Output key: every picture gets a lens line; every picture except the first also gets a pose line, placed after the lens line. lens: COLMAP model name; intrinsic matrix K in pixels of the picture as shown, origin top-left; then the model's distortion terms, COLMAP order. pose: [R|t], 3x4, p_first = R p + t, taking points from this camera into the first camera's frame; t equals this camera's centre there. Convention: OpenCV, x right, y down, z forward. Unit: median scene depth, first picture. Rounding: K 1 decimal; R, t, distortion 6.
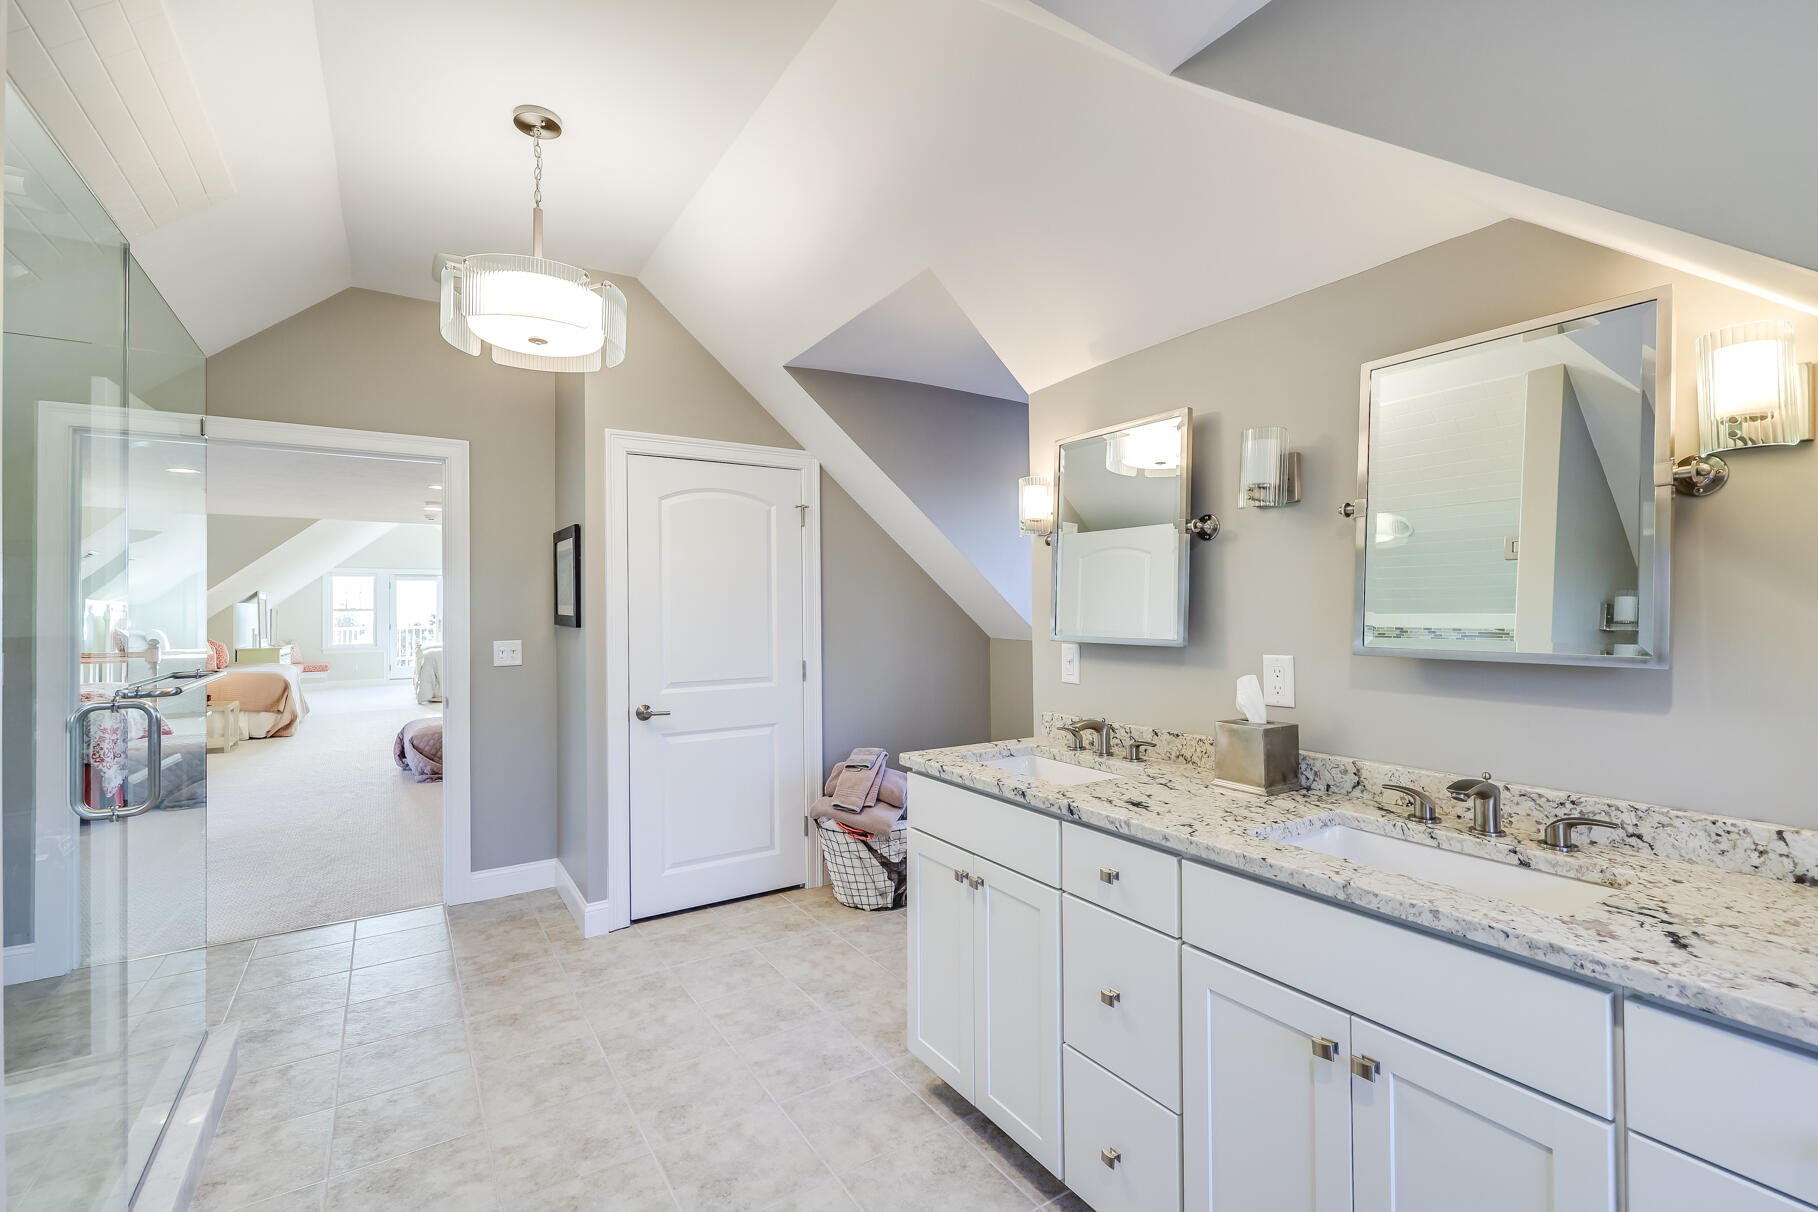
lens RADIAL K [[772.8, 0, 897.0], [0, 772.8, 599.2], [0, 0, 1]] dist [-0.001042, 0.000449]
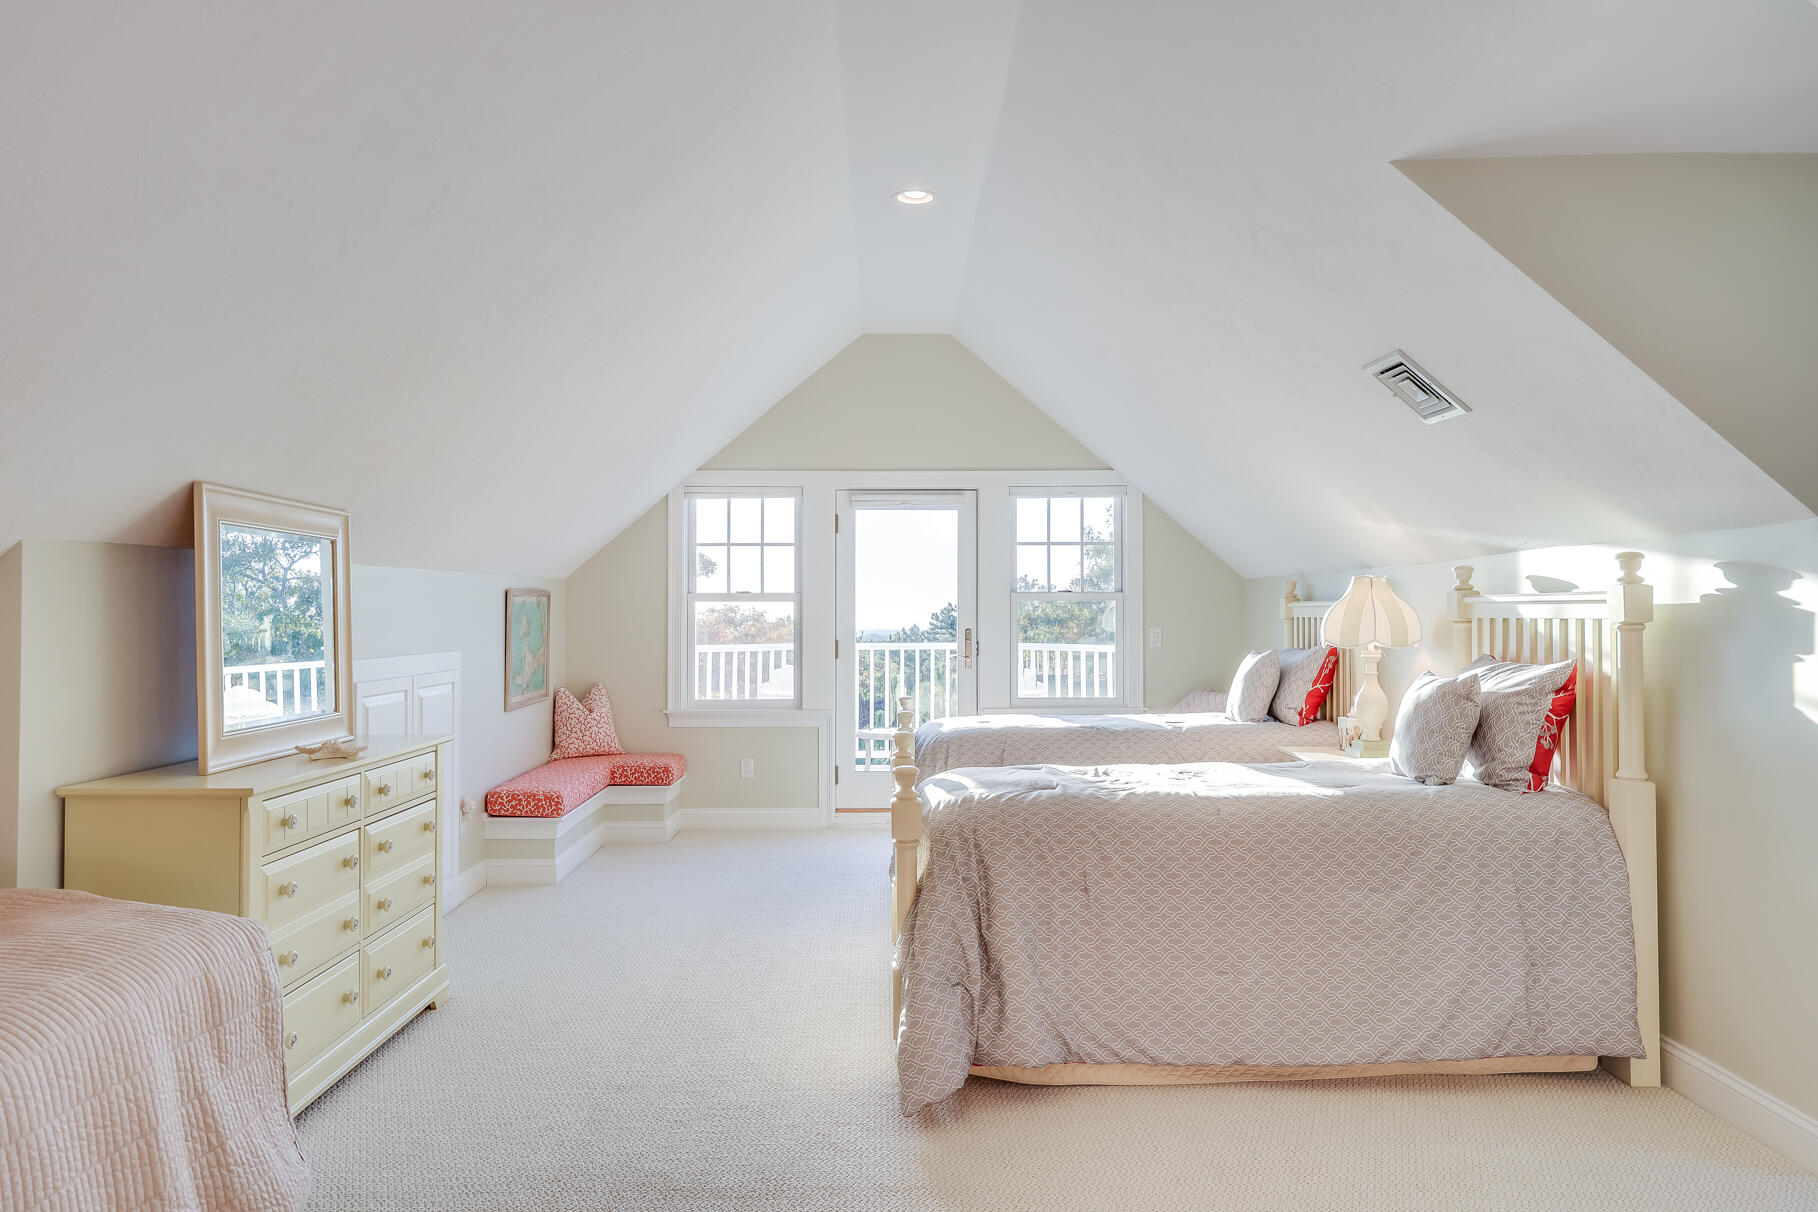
lens RADIAL K [[772.8, 0, 897.0], [0, 772.8, 599.2], [0, 0, 1]] dist [-0.001042, 0.000449]
pose [[0.834265, -0.000873, -0.551363, -0.471685], [0.003085, 0.999990, 0.003084, 0.014267], [0.551355, -0.004274, 0.834260, 0.768504]]
